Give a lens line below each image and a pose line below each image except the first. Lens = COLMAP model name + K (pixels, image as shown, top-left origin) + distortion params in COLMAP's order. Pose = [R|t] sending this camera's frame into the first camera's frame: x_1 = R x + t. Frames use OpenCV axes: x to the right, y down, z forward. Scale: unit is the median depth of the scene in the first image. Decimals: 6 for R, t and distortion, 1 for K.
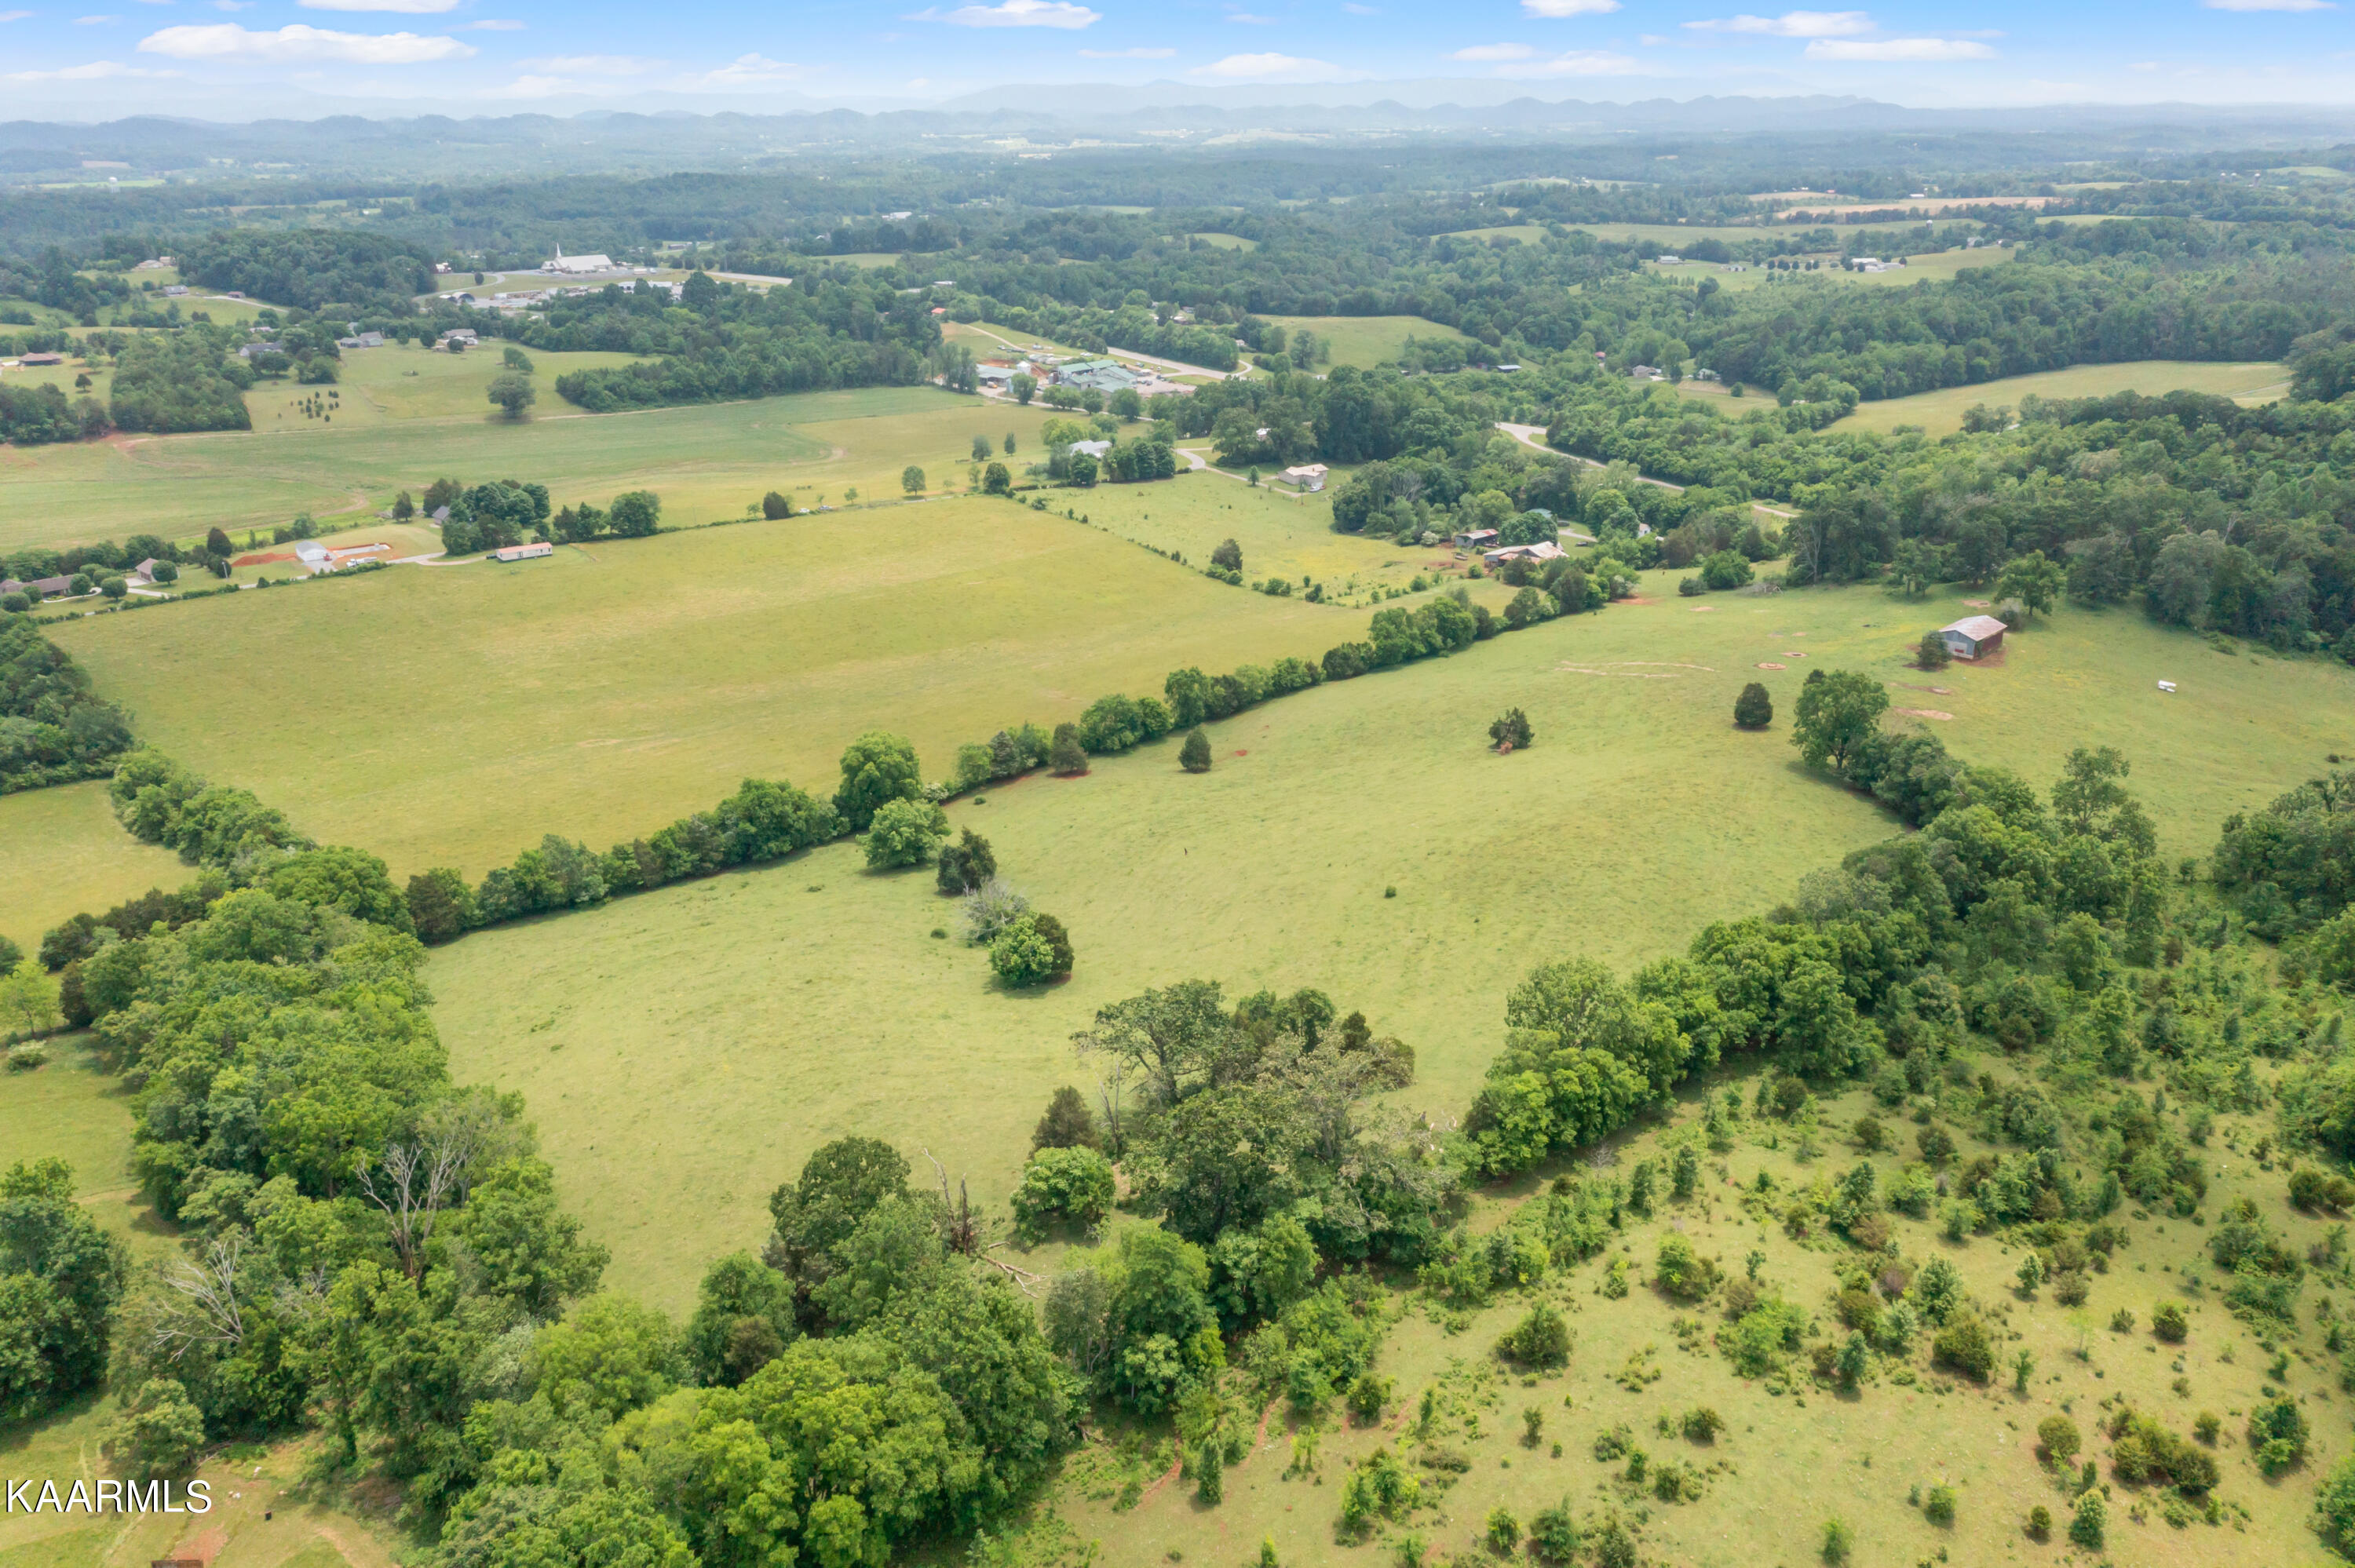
lens RADIAL K [[1831.6, 0, 1177.5], [0, 1831.6, 784.0], [0, 0, 1]] dist [-0.012267, -0.000849]
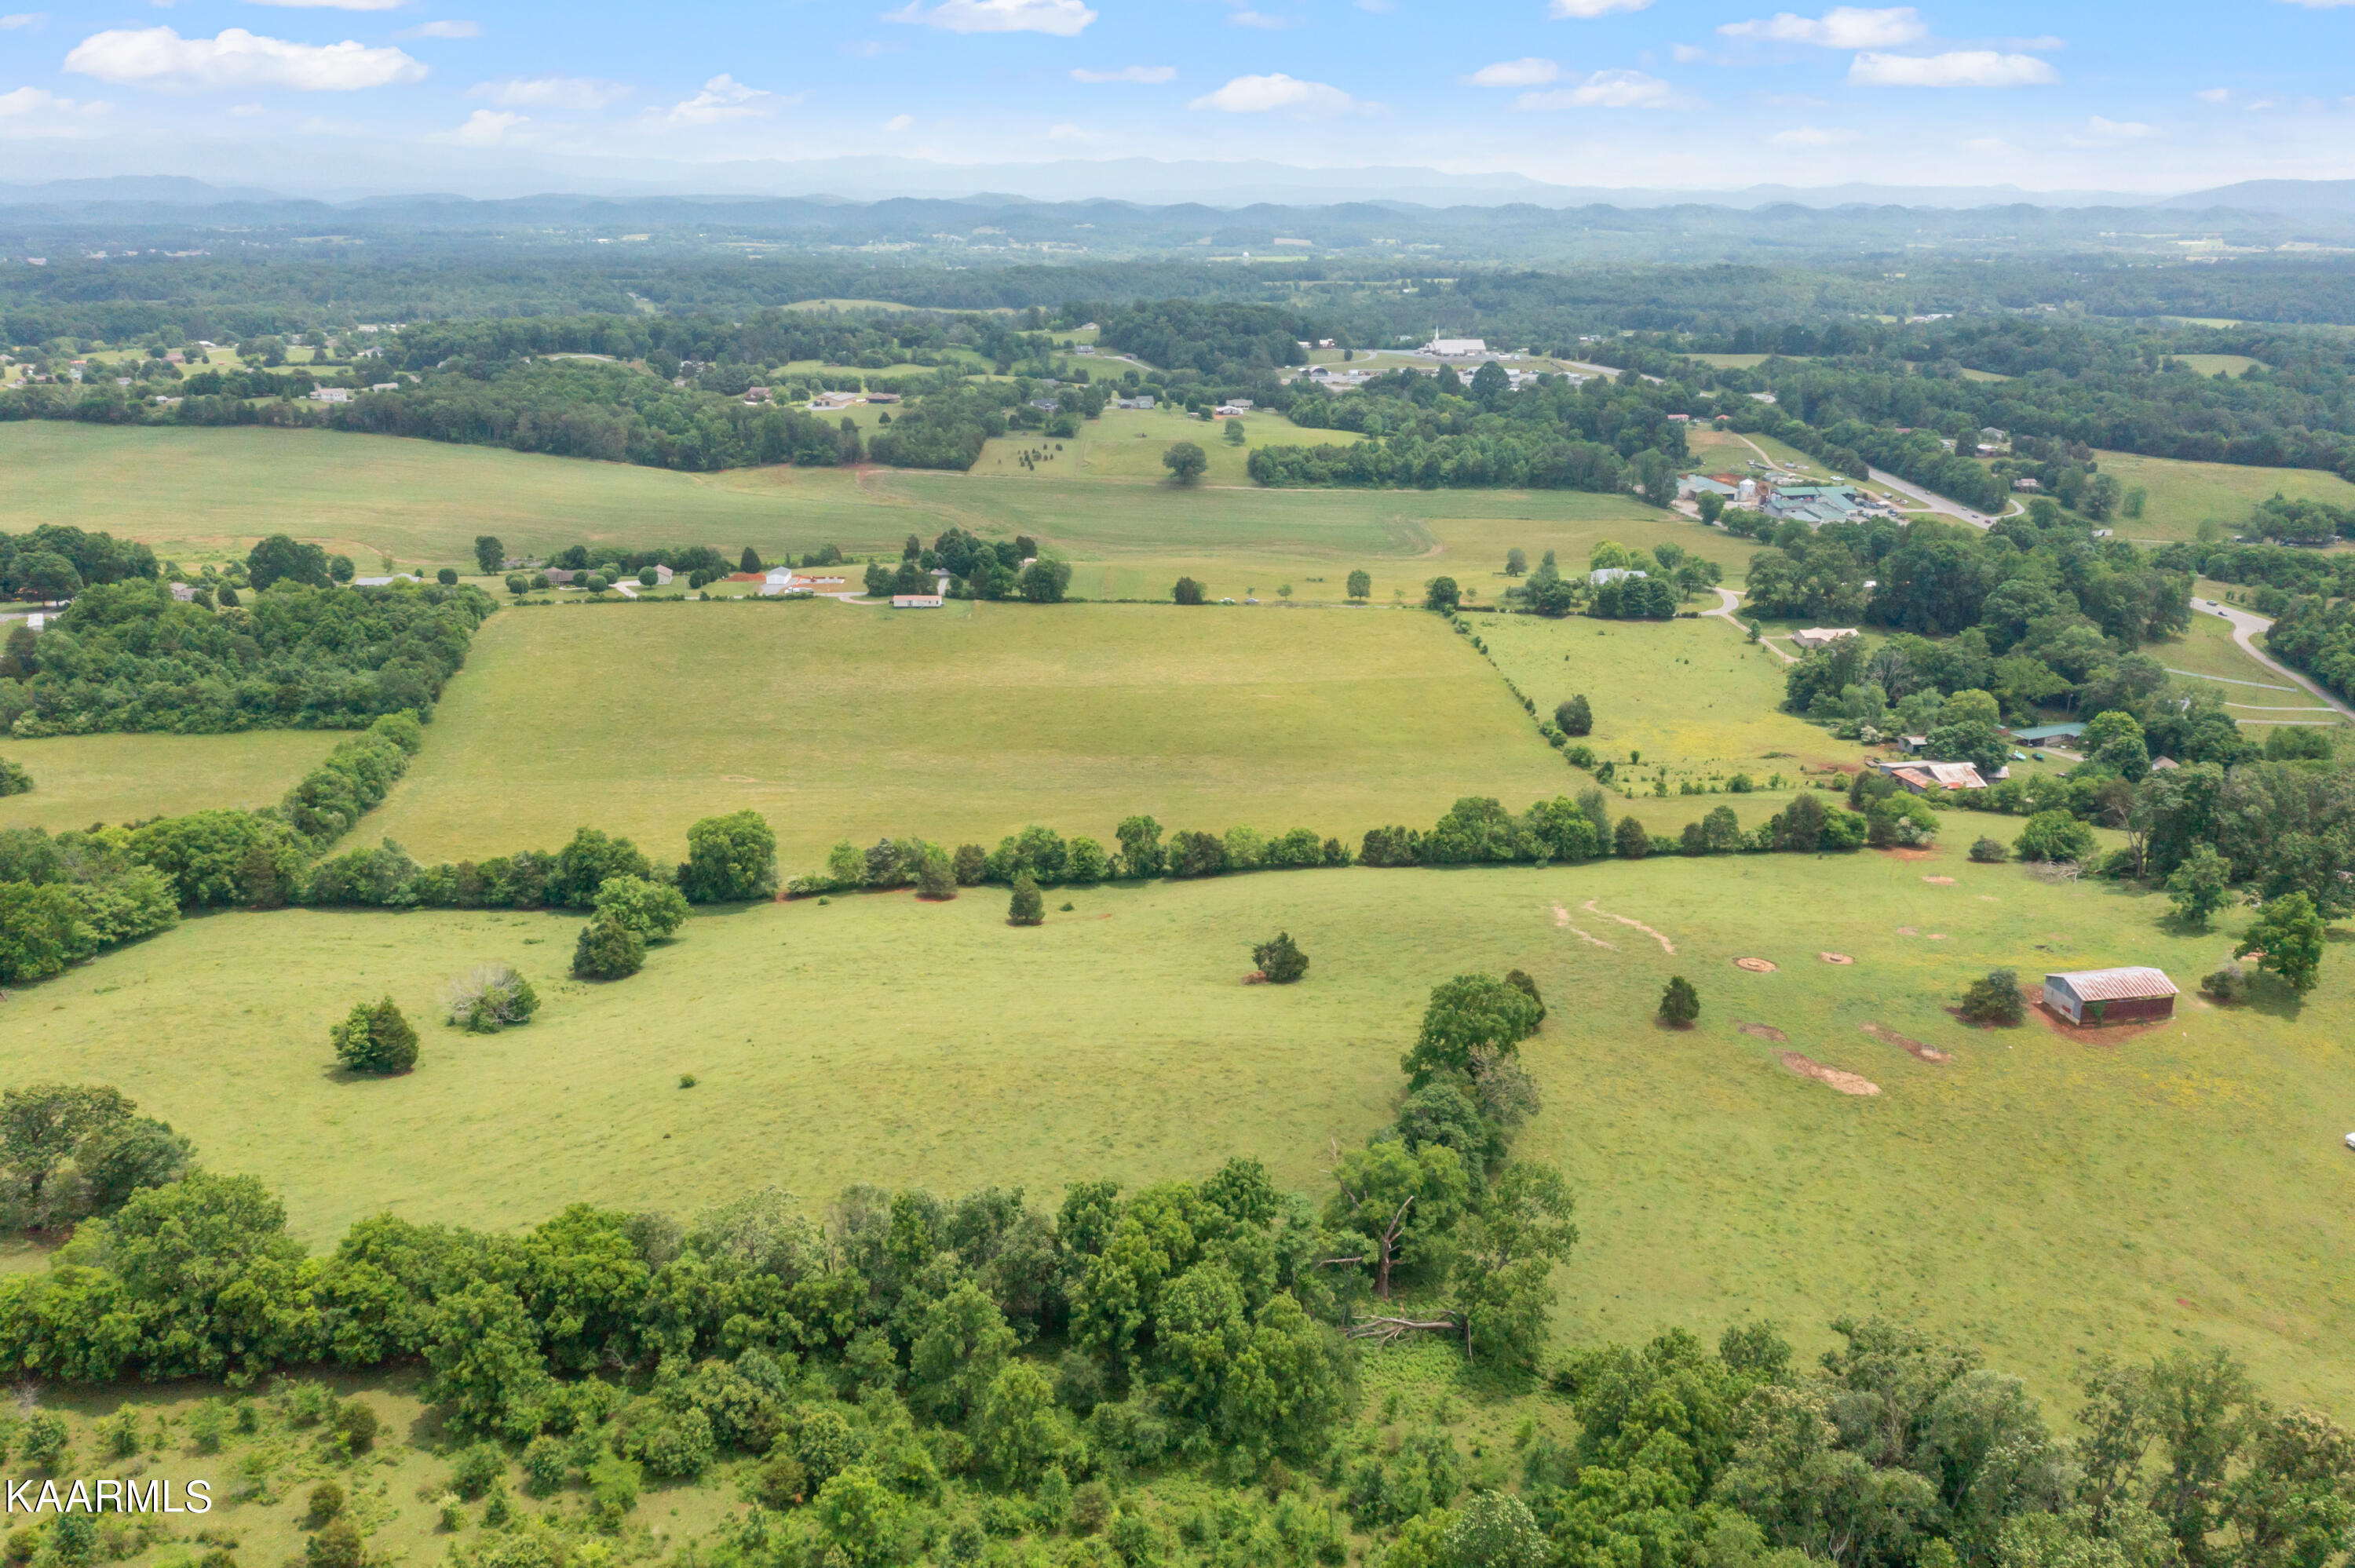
lens RADIAL K [[1831.6, 0, 1177.5], [0, 1831.6, 784.0], [0, 0, 1]] dist [-0.012267, -0.000849]
pose [[0.818779, 0.183920, -0.543852, 0.439085], [-0.208129, 0.977947, 0.017380, -0.084216], [0.535055, 0.098961, 0.839001, 0.215679]]
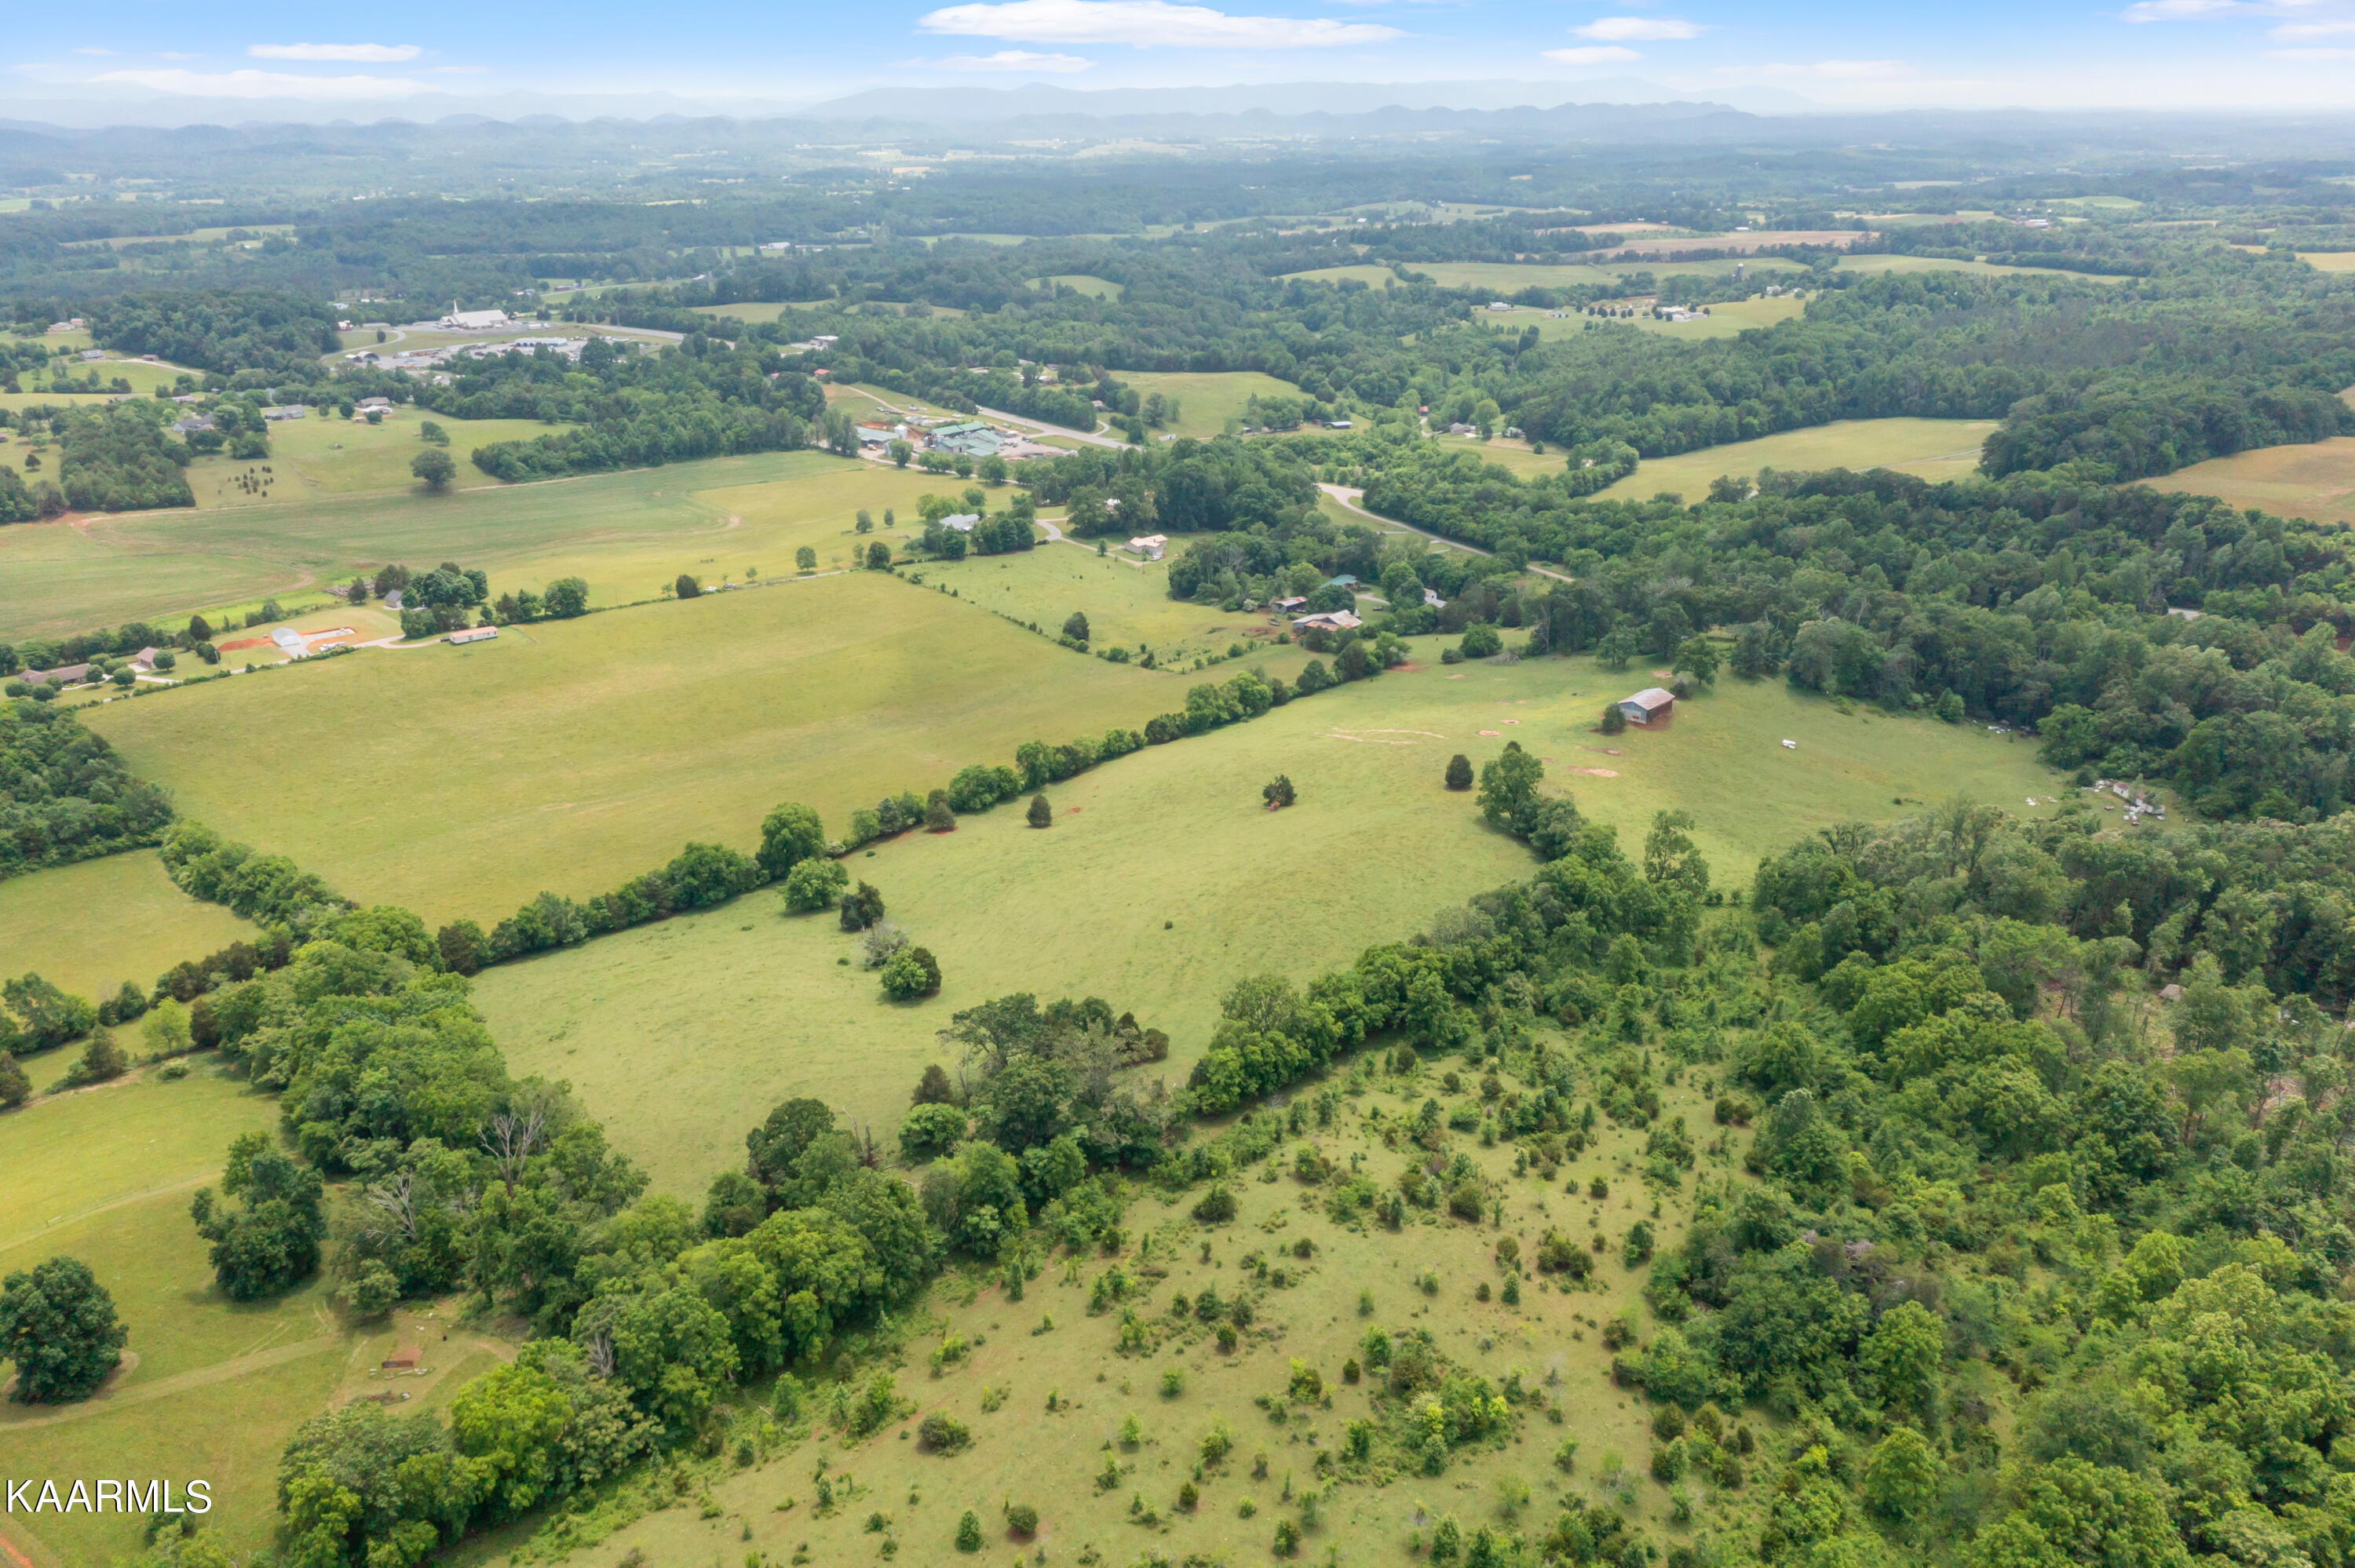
lens RADIAL K [[1831.6, 0, 1177.5], [0, 1831.6, 784.0], [0, 0, 1]] dist [-0.012267, -0.000849]
pose [[0.997942, -0.018497, 0.061399, 0.022410], [0.018436, 0.999829, 0.001565, -0.029311], [-0.061417, -0.000430, 0.998112, -0.229125]]
